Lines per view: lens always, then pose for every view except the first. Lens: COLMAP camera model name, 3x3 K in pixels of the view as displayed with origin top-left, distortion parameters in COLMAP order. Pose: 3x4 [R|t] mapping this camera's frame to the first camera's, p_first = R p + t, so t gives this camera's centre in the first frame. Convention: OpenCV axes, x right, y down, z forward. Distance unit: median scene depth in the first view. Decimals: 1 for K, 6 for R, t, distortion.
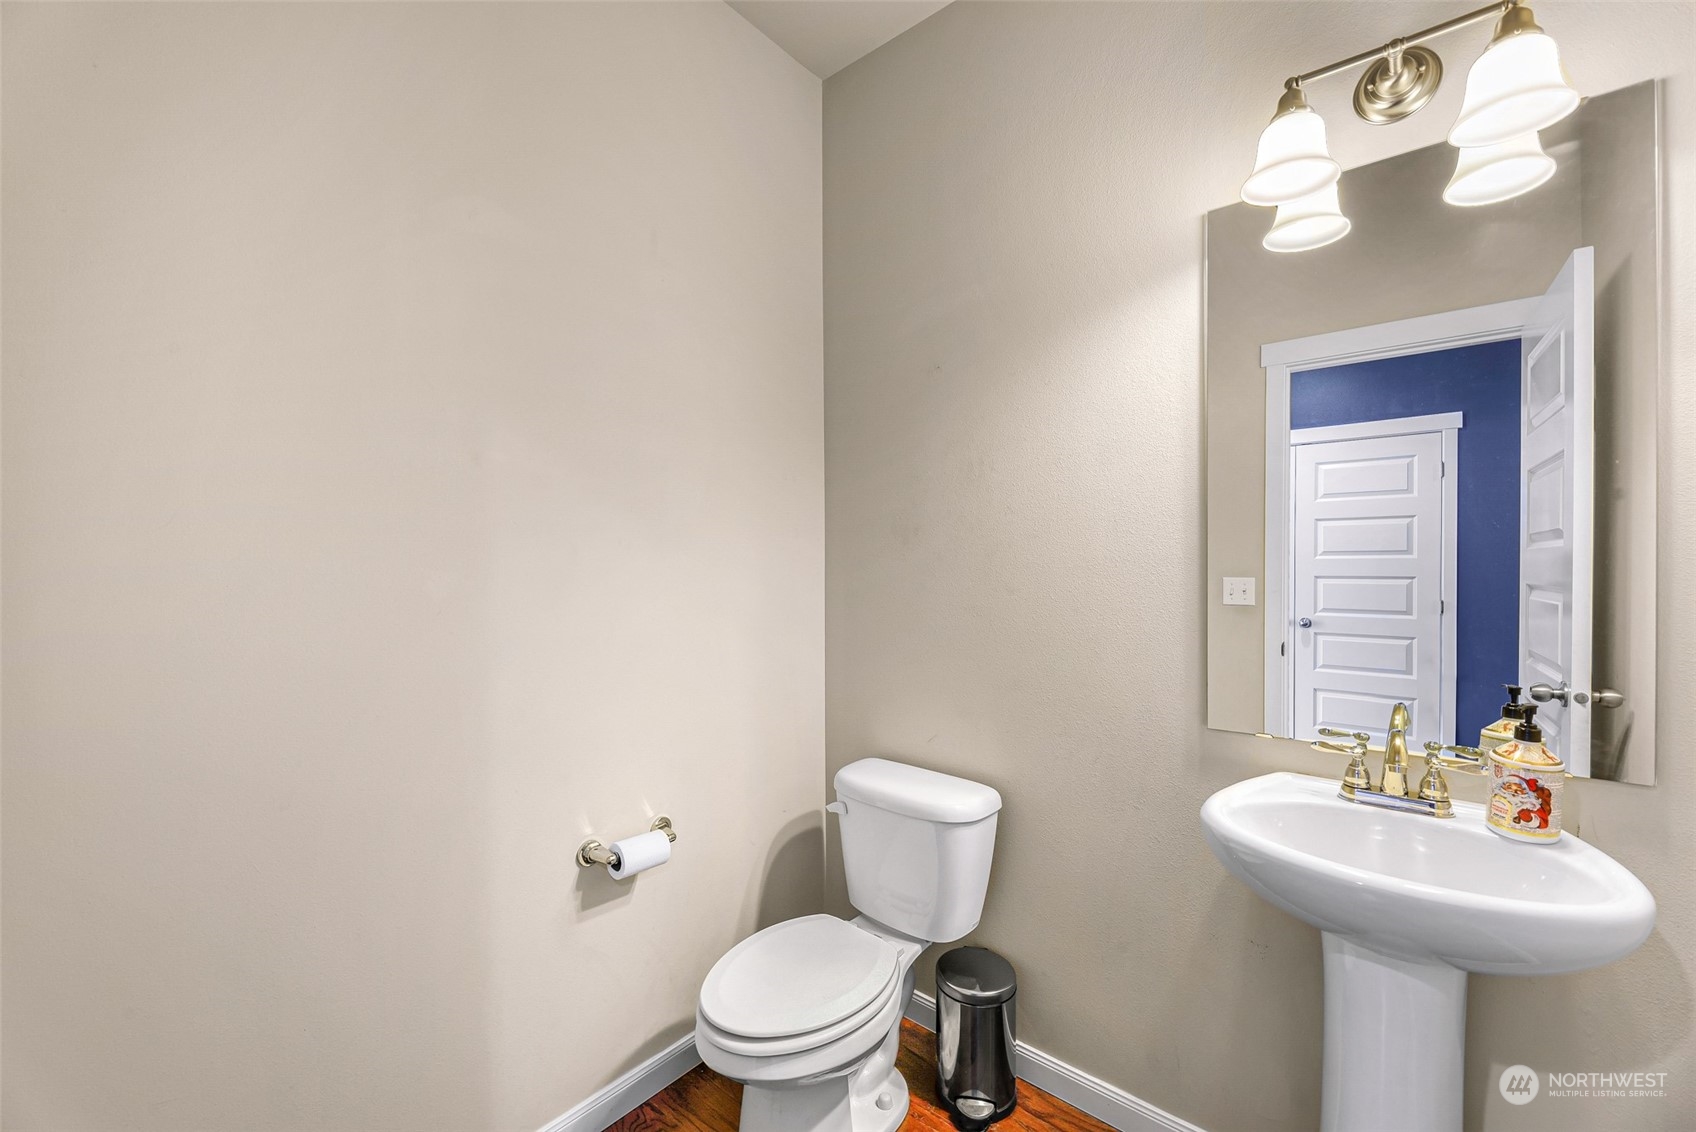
lens RADIAL K [[690.1, 0, 852.7], [0, 690.1, 566.4], [0, 0, 1]] dist [0.001153, -0.001010]
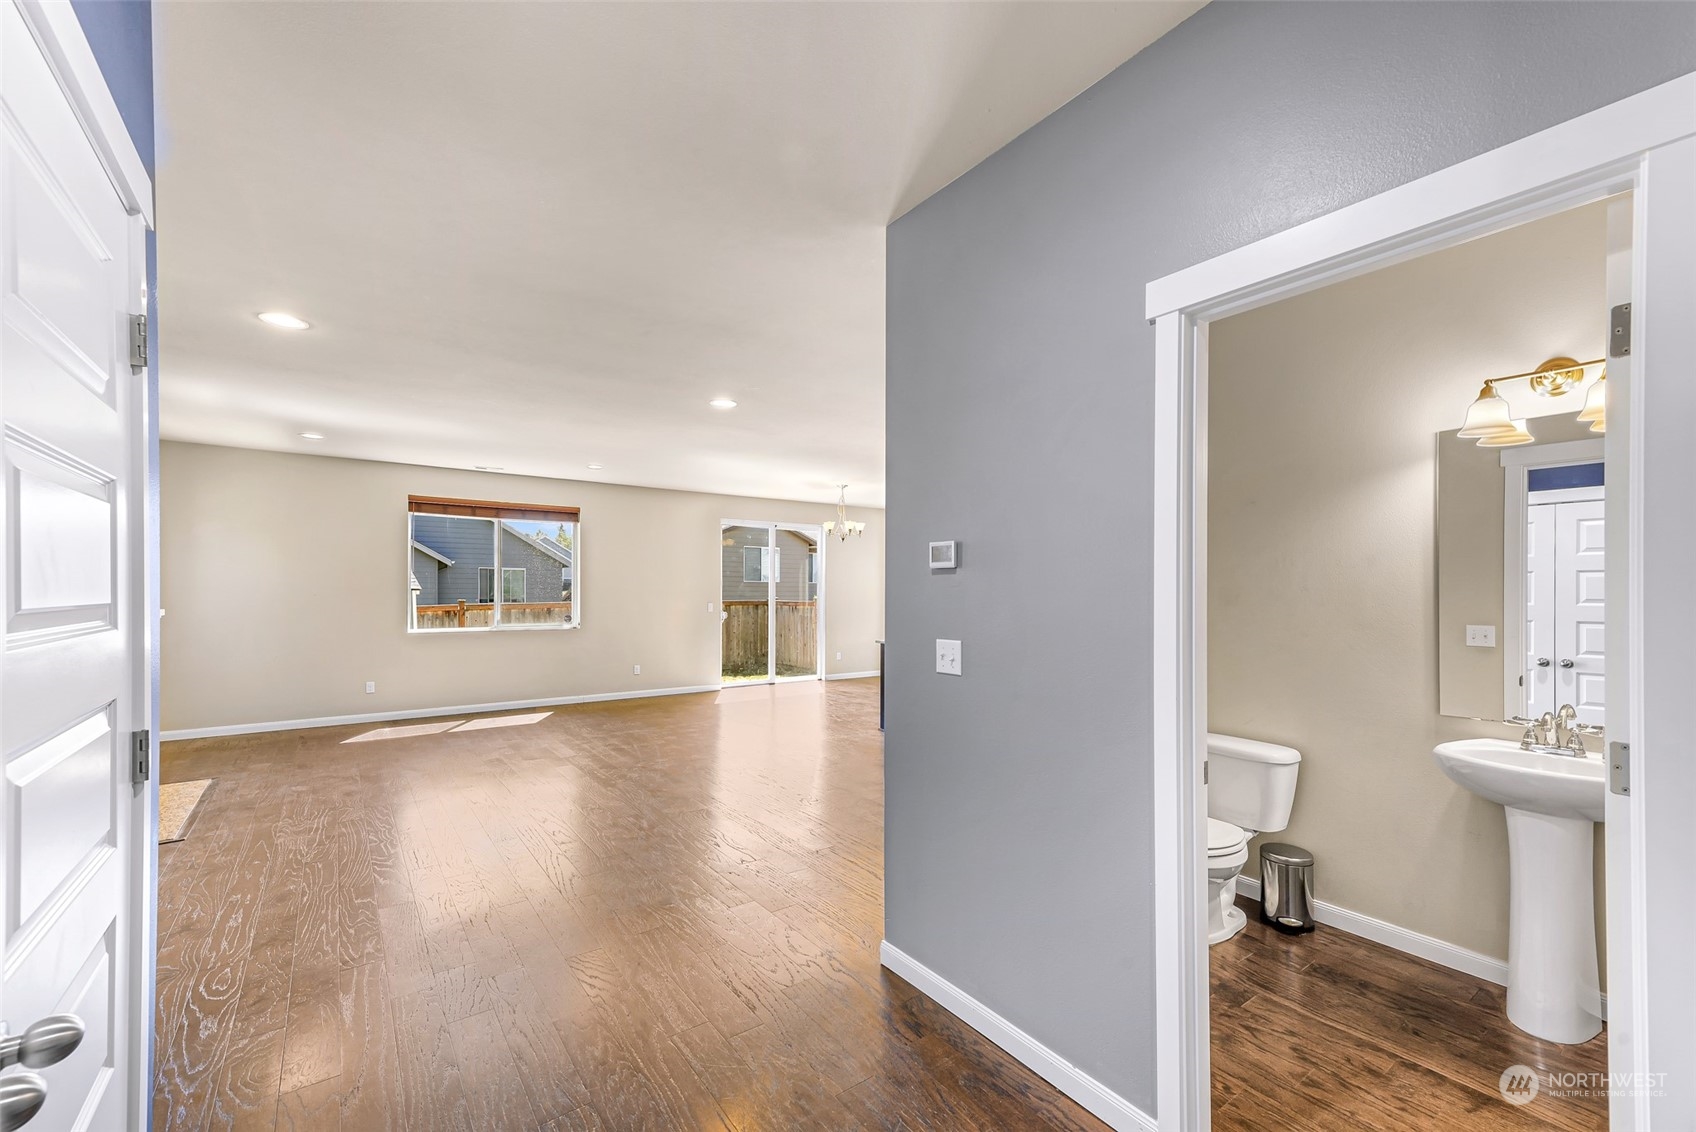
lens RADIAL K [[690.1, 0, 841.2], [0, 690.1, 589.3], [0, 0, 1]] dist [0.001153, -0.001010]
pose [[0.962896, 0.001207, -0.269871, -0.442081], [-0.003448, 0.999963, -0.007828, -0.066005], [0.269851, 0.008468, 0.962865, -1.010991]]
